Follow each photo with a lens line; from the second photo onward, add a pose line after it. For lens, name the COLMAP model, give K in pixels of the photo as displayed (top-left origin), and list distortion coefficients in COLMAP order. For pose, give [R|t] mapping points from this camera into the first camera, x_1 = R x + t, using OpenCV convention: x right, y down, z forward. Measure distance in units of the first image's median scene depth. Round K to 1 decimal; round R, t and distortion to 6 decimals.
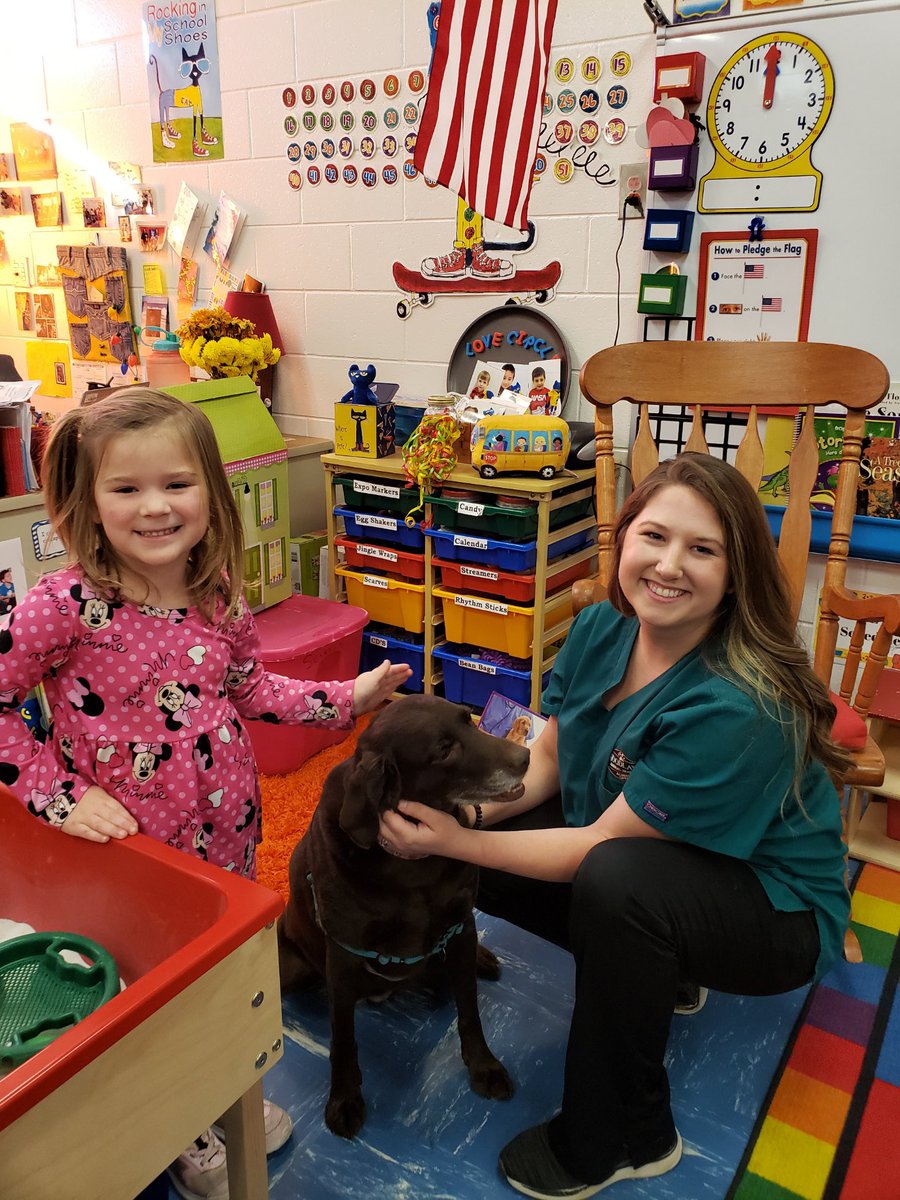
lens RADIAL K [[933.9, 0, 451.7], [0, 933.9, 587.1], [0, 0, 1]] dist [0.040328, -0.043246]
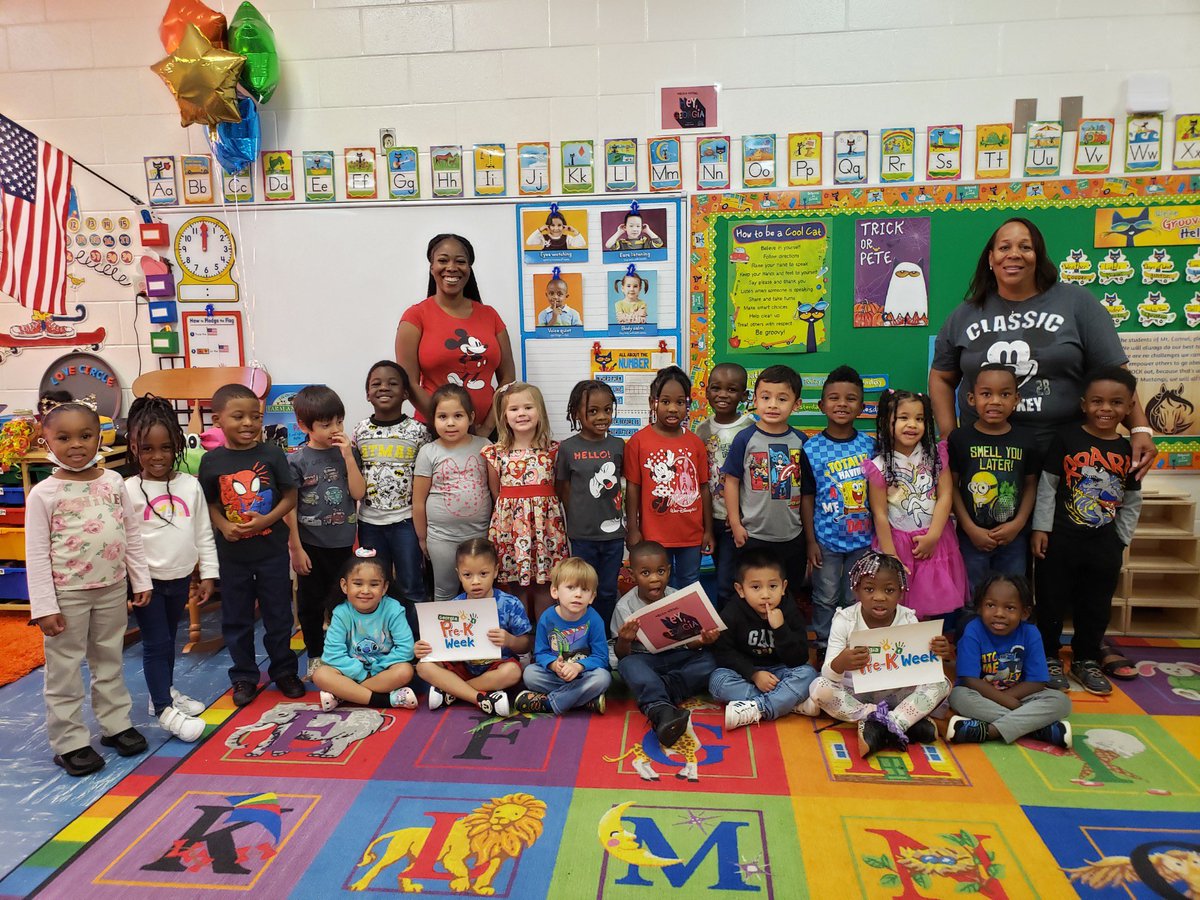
lens RADIAL K [[930.5, 0, 587.7], [0, 930.5, 444.4], [0, 0, 1]] dist [0.040743, -0.041392]
pose [[0.889149, -0.097686, 0.447071, 0.121235], [0.167317, 0.978705, -0.118916, 0.218340], [-0.425934, 0.180537, 0.886559, -0.879964]]
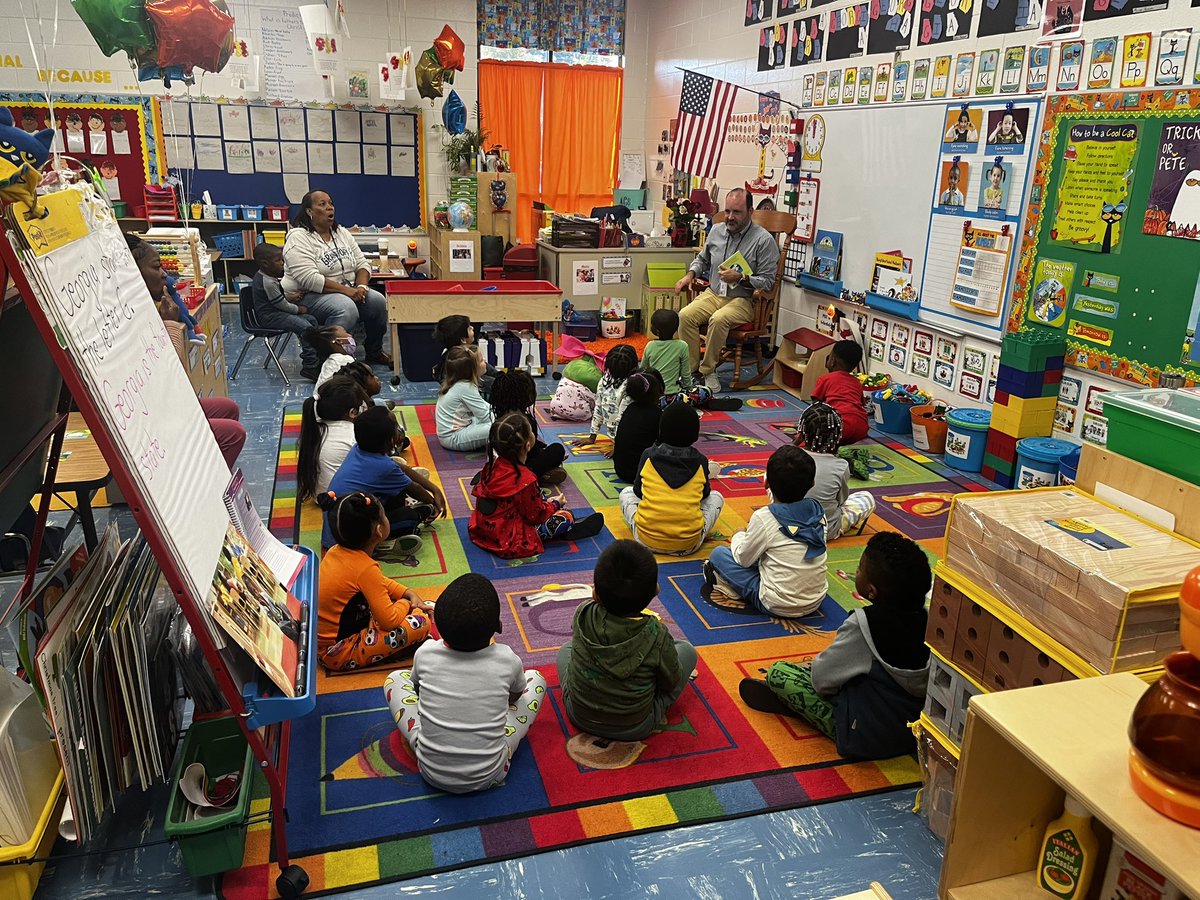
lens RADIAL K [[933.9, 0, 586.4], [0, 933.9, 427.1], [0, 0, 1]] dist [0.040328, -0.043246]
pose [[0.753619, 0.193591, -0.628157, 1.660762], [-0.210024, 0.976469, 0.048964, 0.356193], [0.622855, 0.095028, 0.776545, -1.514175]]
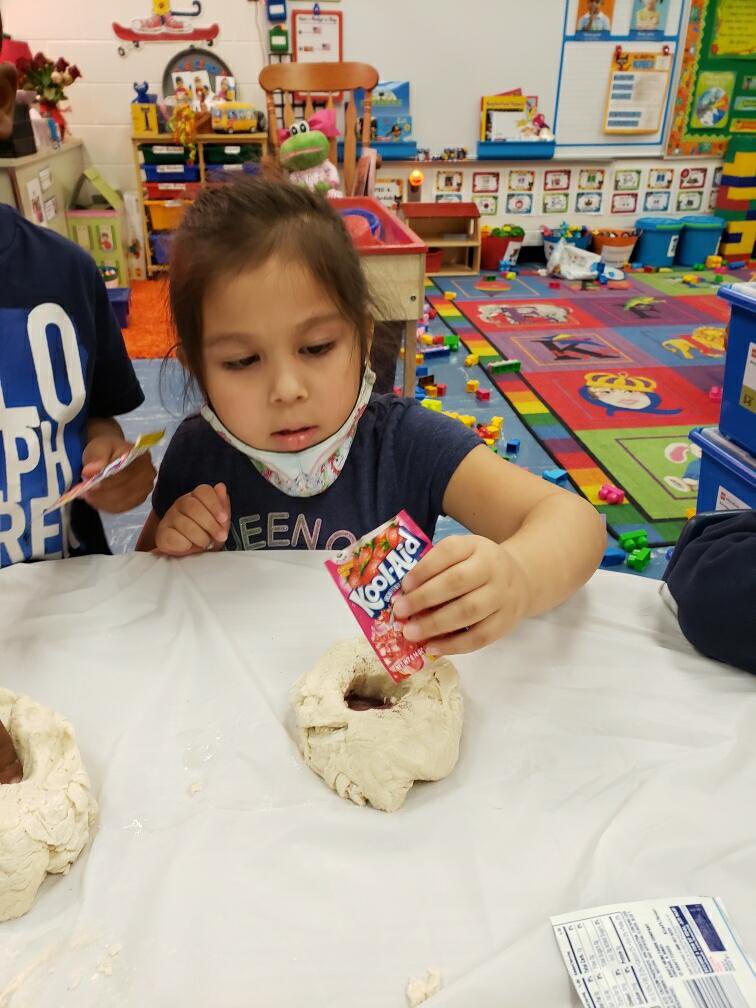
lens RADIAL K [[781.6, 0, 364.0], [0, 781.6, 518.2], [0, 0, 1]] dist [0.040743, -0.041392]
pose [[0.765120, -0.320292, 0.558574, -0.981783], [0.203712, 0.943353, 0.261890, 0.287199], [-0.610814, -0.086589, 0.787025, -0.642382]]
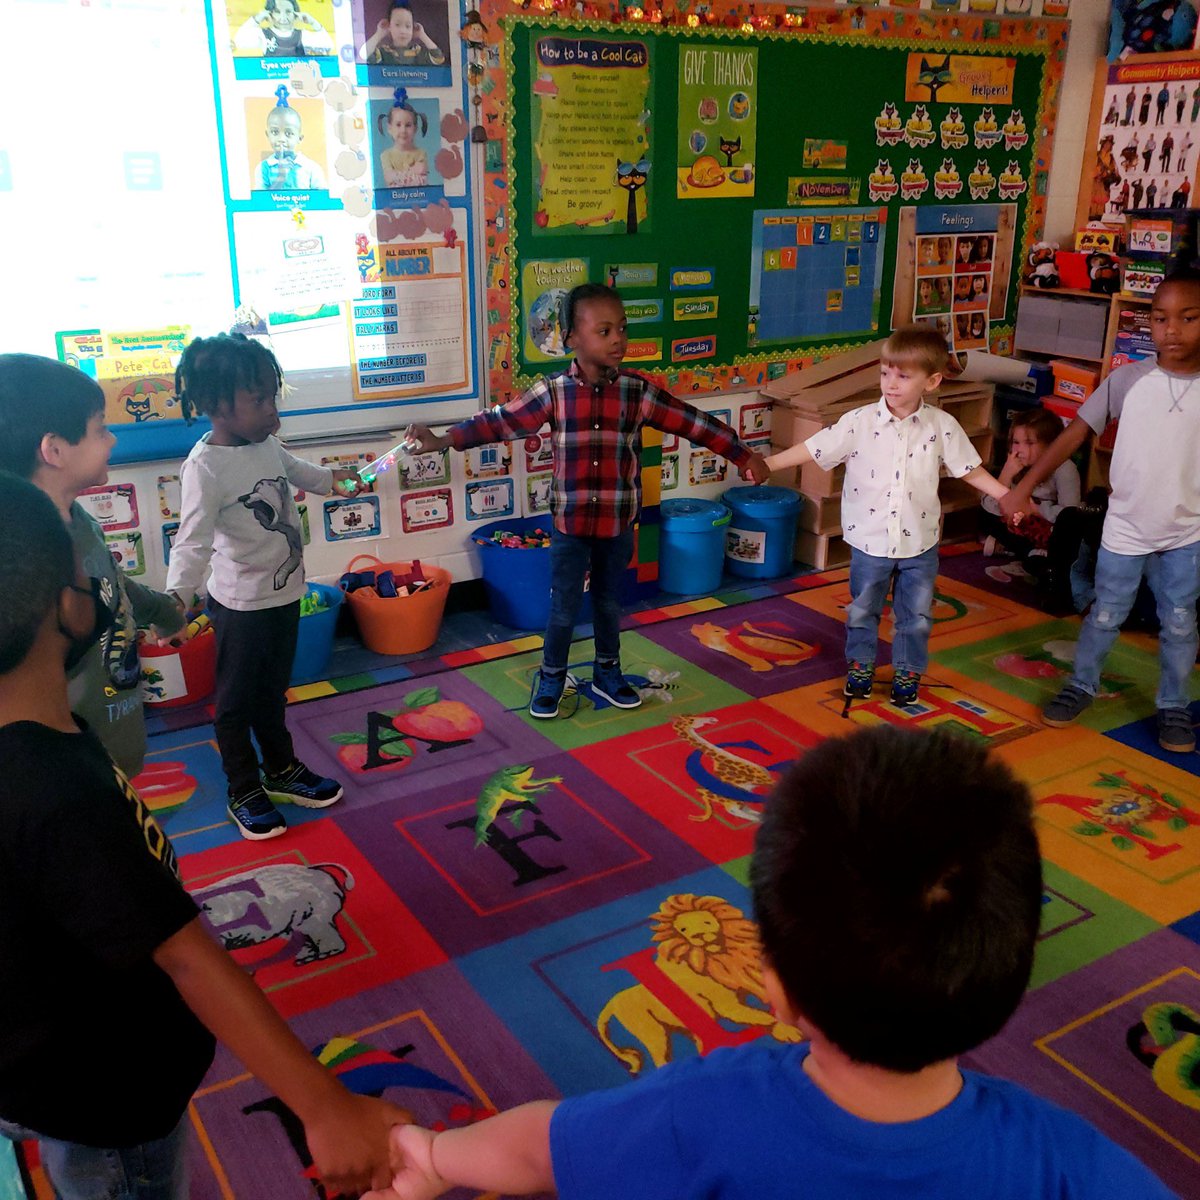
lens RADIAL K [[1230.3, 0, 591.9], [0, 1230.3, 602.4], [0, 0, 1]] dist [0.017122, 0.000000]
pose [[0.422625, -0.318198, 0.848610, -0.296769], [0.272944, 0.937556, 0.215618, 0.017868], [-0.864228, 0.140498, 0.483084, -0.268708]]
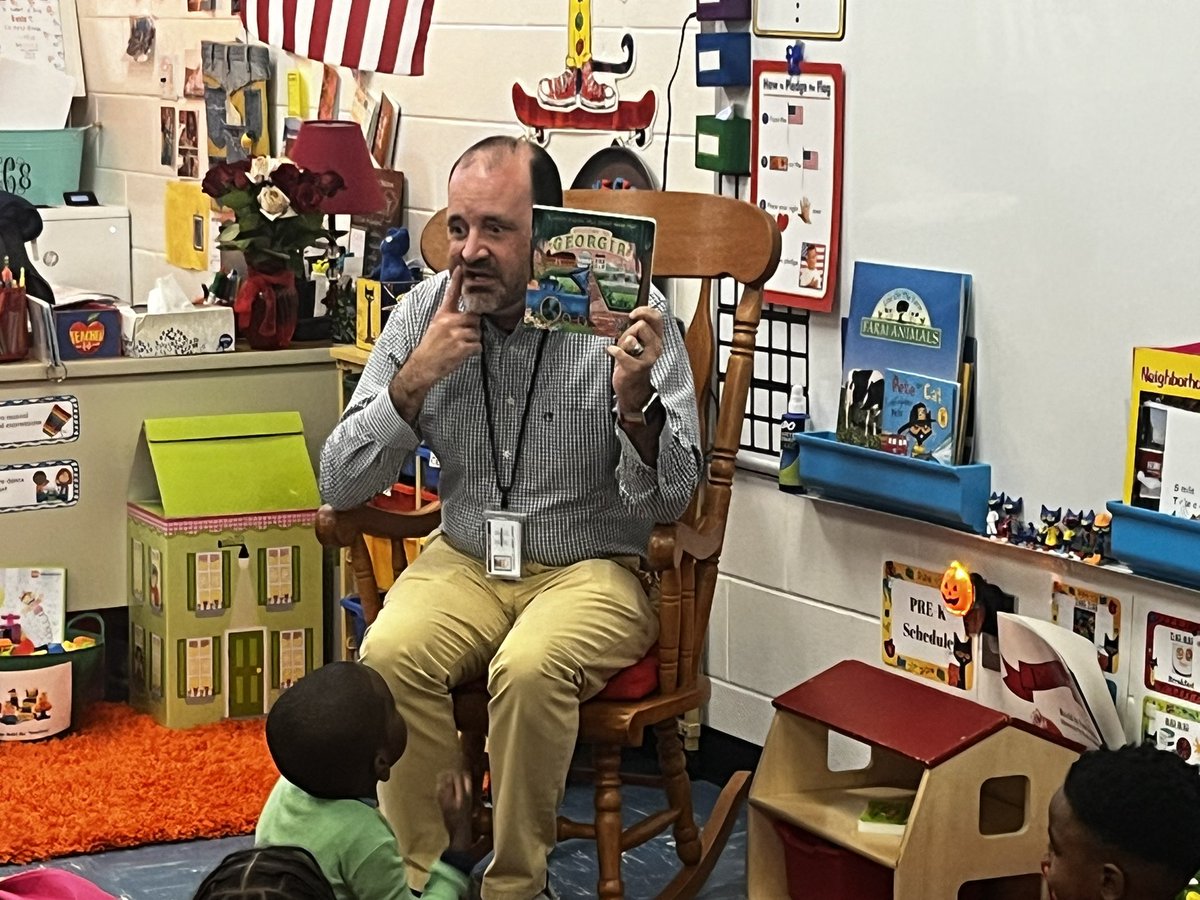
lens RADIAL K [[3120.1, 0, 583.3], [0, 3120.1, 383.6], [0, 0, 1]] dist [0.173424, 0.000000]
pose [[0.891534, 0.043385, -0.450872, 1.199997], [-0.126249, 0.979757, -0.155362, 0.251415], [0.435004, 0.195433, 0.878964, -1.095187]]
